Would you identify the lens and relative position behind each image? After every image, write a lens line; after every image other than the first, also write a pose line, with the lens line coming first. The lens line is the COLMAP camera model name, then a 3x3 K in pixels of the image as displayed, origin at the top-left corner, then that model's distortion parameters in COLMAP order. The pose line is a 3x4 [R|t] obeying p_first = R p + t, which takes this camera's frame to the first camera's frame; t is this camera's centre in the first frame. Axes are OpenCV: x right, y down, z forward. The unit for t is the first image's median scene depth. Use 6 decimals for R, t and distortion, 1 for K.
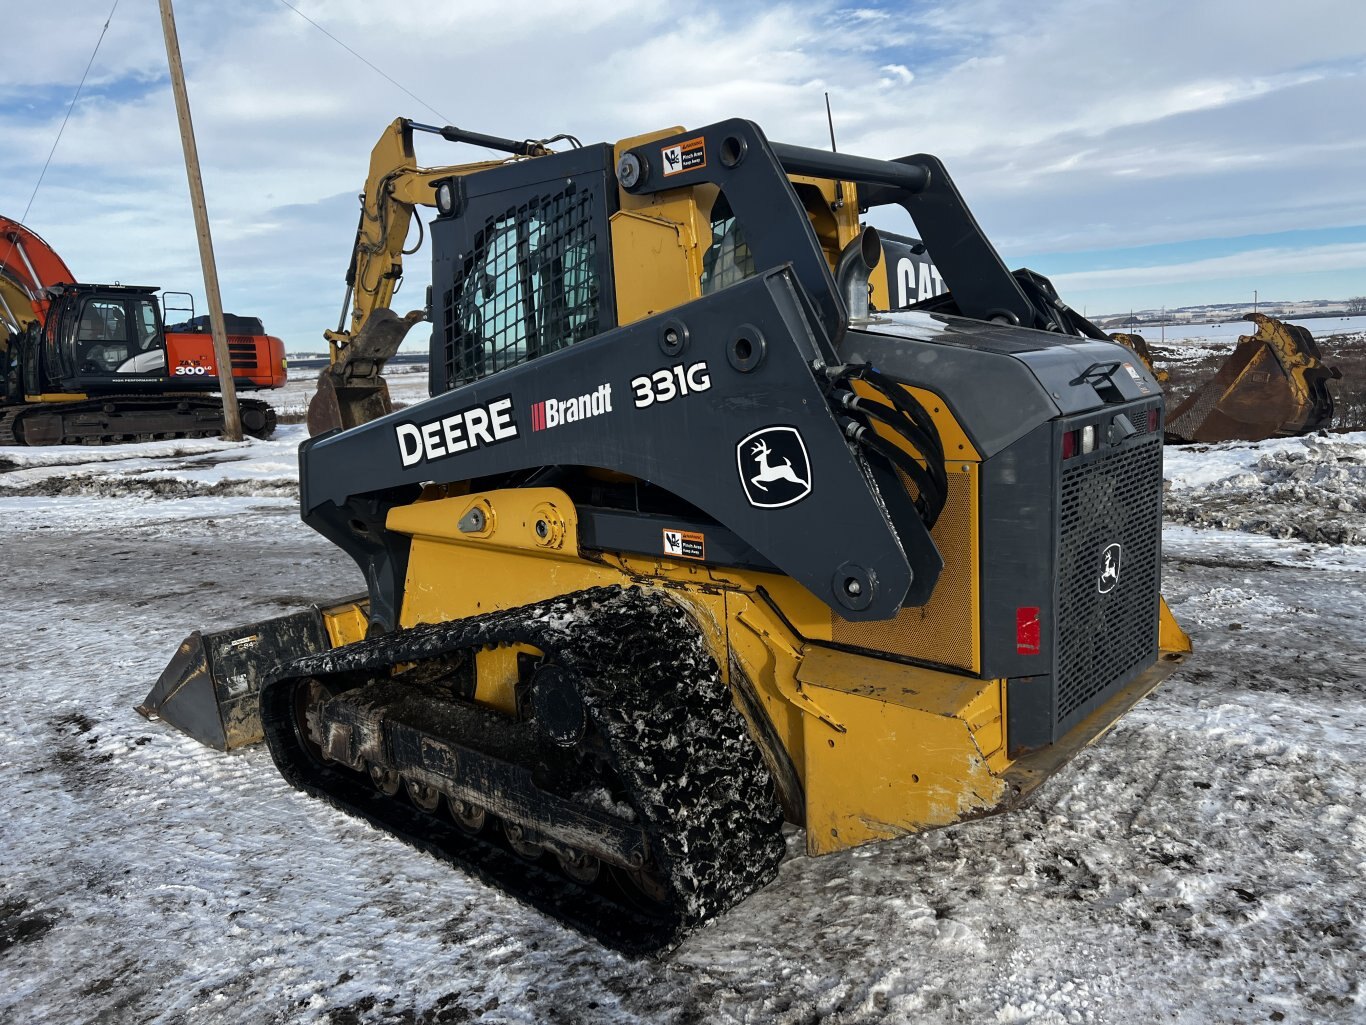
lens RADIAL K [[1011.2, 0, 686.3], [0, 1011.2, 507.6], [0, 0, 1]] dist [0.086102, -0.087028]
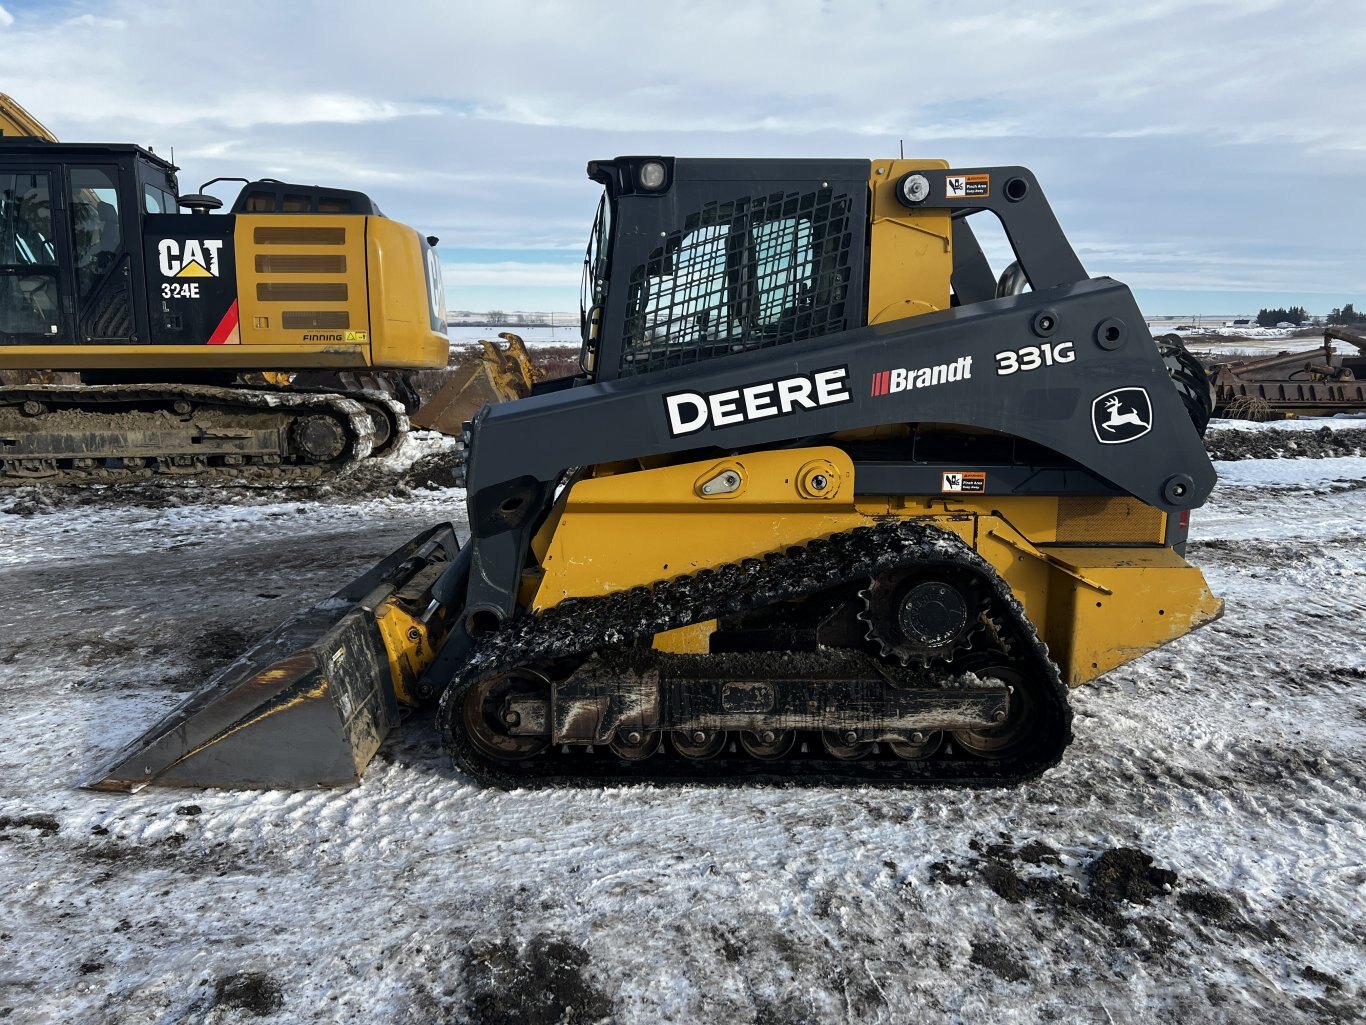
lens RADIAL K [[1010.3, 0, 676.6], [0, 1010.3, 517.0], [0, 0, 1]] dist [0.127298, -0.178058]
pose [[0.733005, -0.075372, 0.676035, -1.122296], [0.068424, 0.996971, 0.036965, 0.006629], [-0.676773, 0.019161, 0.735942, 0.270883]]
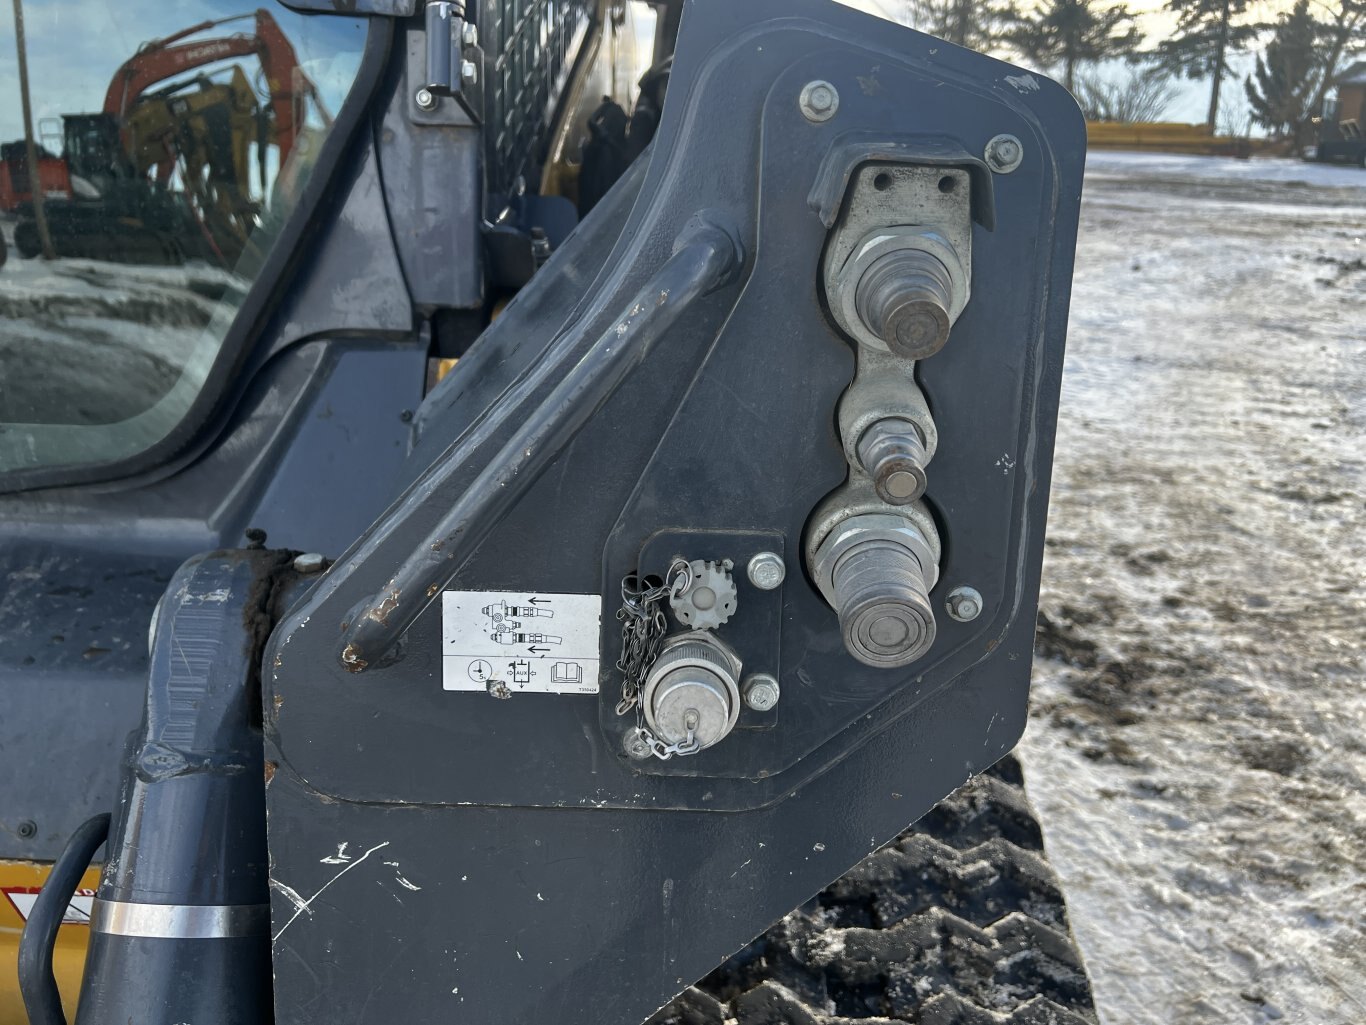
lens RADIAL K [[1053.0, 0, 687.6], [0, 1053.0, 489.9], [0, 0, 1]] dist [0.004511, 0.001916]
pose [[-0.660685, -0.215284, 0.719130, -0.578747], [0.125999, 0.912598, 0.388960, -0.097713], [-0.740013, 0.347590, -0.575815, 1.443130]]
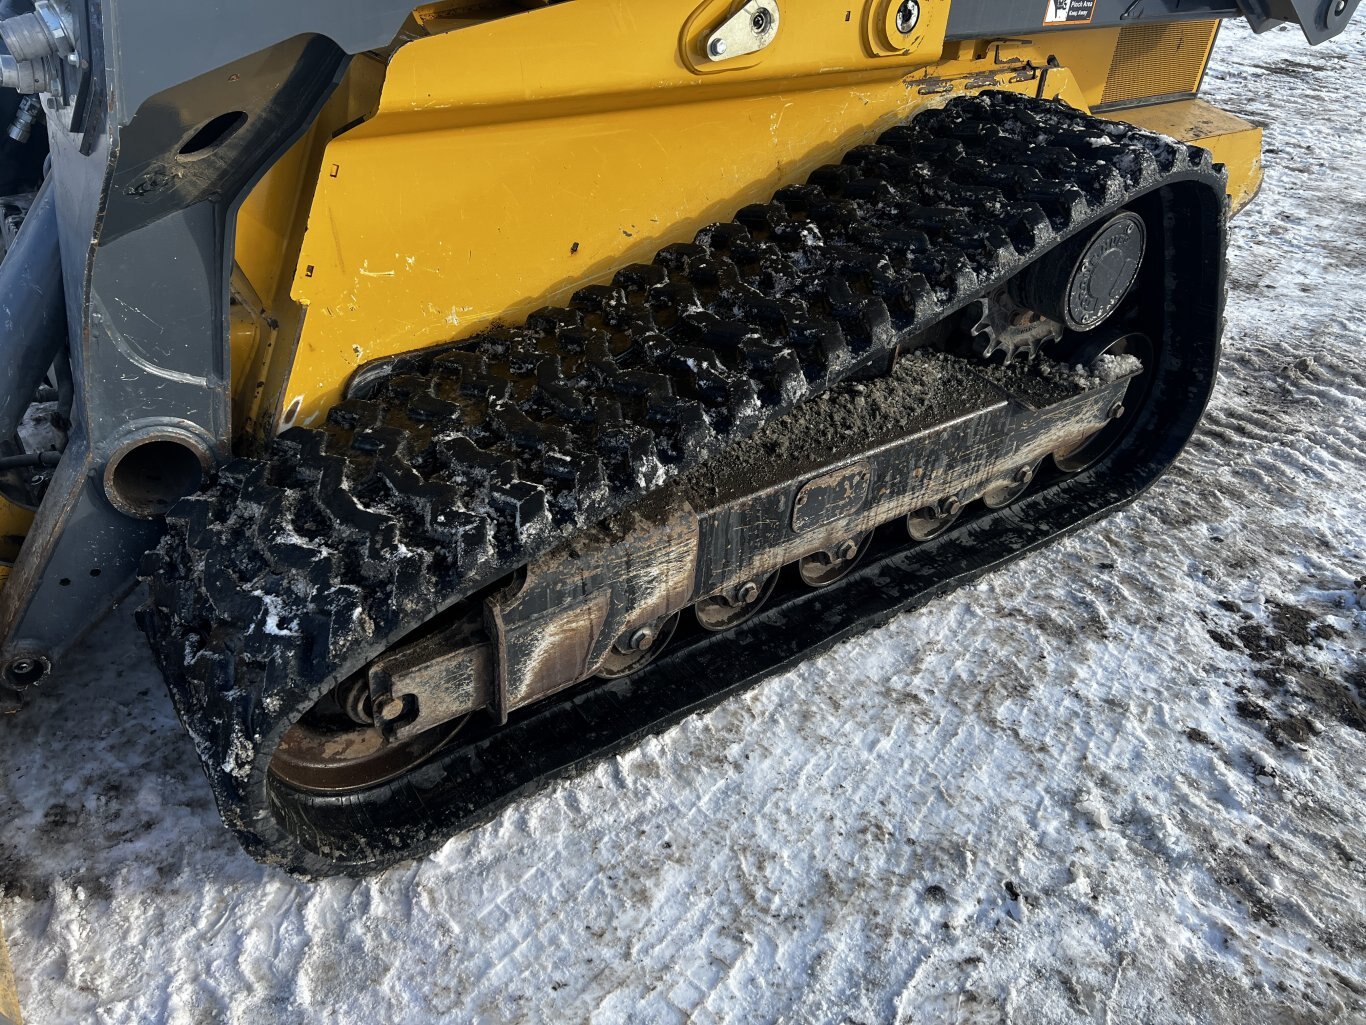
lens RADIAL K [[1023.1, 0, 669.7], [0, 1023.1, 505.1], [0, 0, 1]] dist [0.073417, -0.080011]
pose [[0.210209, -0.488155, 0.847064, -0.808096], [0.090393, 0.872416, 0.480333, -0.030200], [-0.973469, -0.024402, 0.227515, 1.055474]]
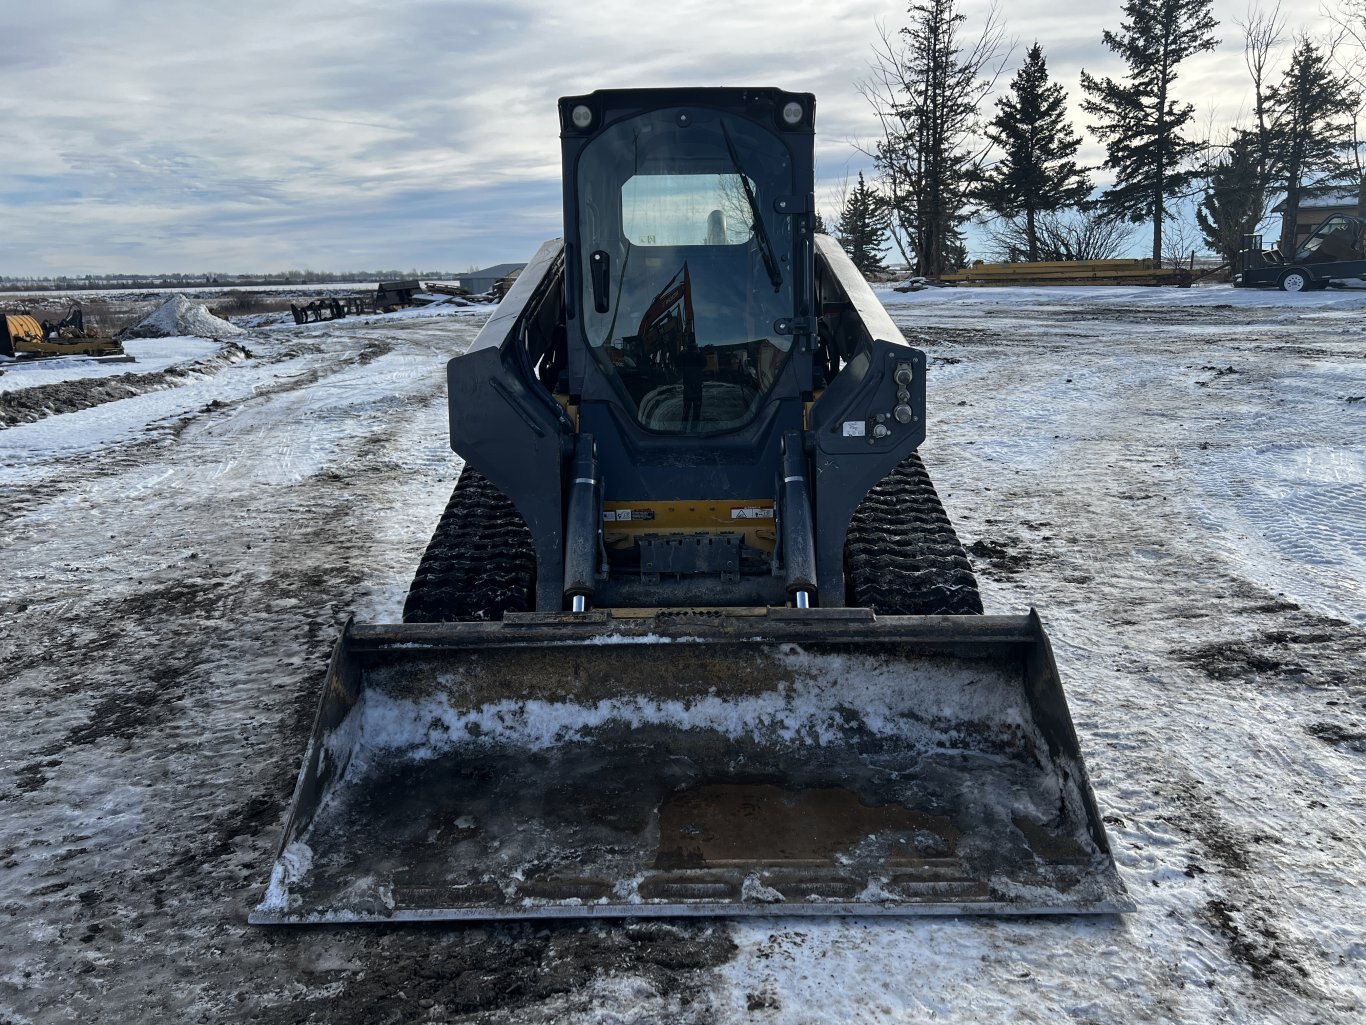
lens RADIAL K [[1021.0, 0, 697.9], [0, 1021.0, 492.9], [0, 0, 1]] dist [0.069073, -0.076091]
pose [[-0.667115, -0.092925, 0.739136, -1.205379], [0.172493, 0.945957, 0.274612, -0.298176], [-0.724709, 0.310694, -0.615034, 2.256367]]
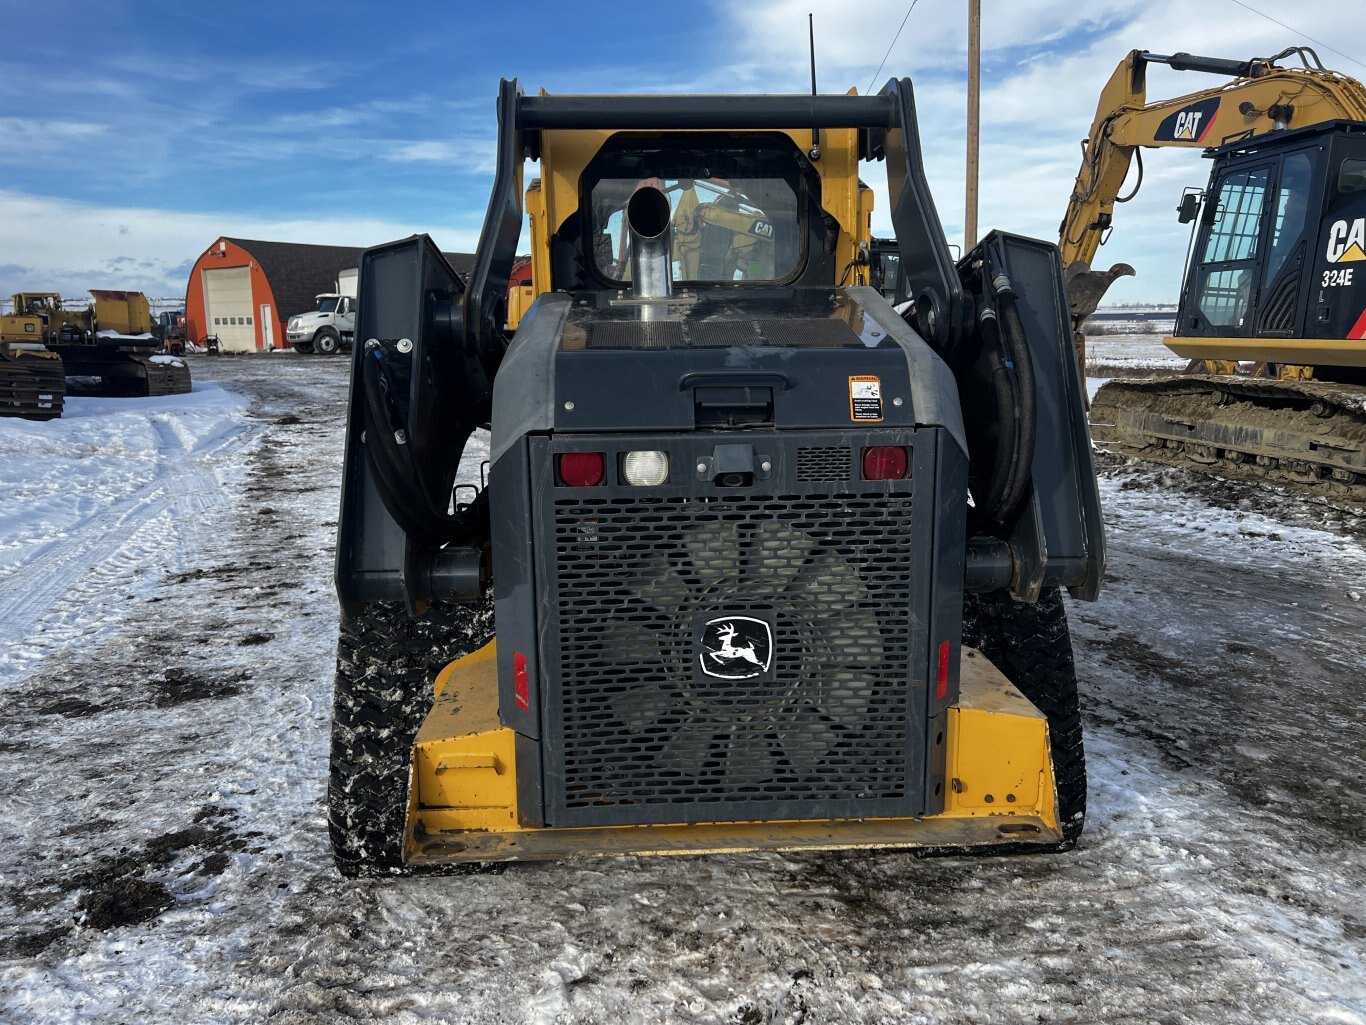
lens RADIAL K [[1011.2, 0, 686.3], [0, 1011.2, 507.6], [0, 0, 1]] dist [0.086102, -0.087028]
pose [[0.697897, 0.176439, -0.694124, 0.799834], [-0.143304, 0.983982, 0.106035, -0.104691], [0.701715, 0.025469, 0.712003, 0.399505]]
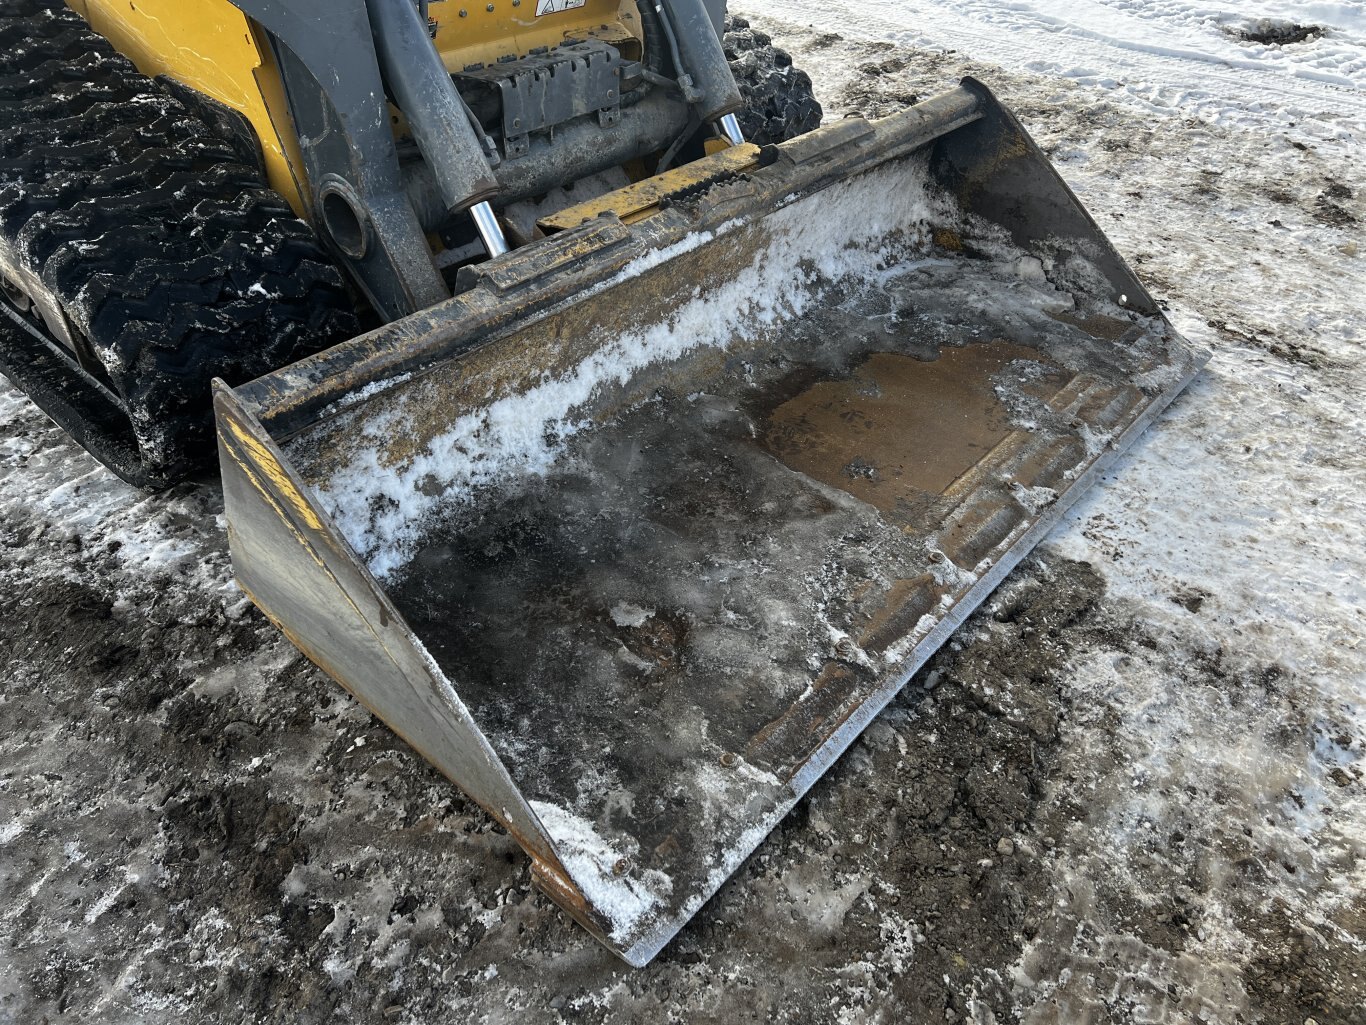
lens RADIAL K [[1015.0, 0, 688.6], [0, 1015.0, 497.0], [0, 0, 1]] dist [0.070485, -0.077810]
pose [[-0.999515, 0.007381, -0.030261, -0.383985], [-0.017913, 0.658586, 0.752293, -0.262715], [0.025482, 0.752470, -0.658134, 2.249546]]
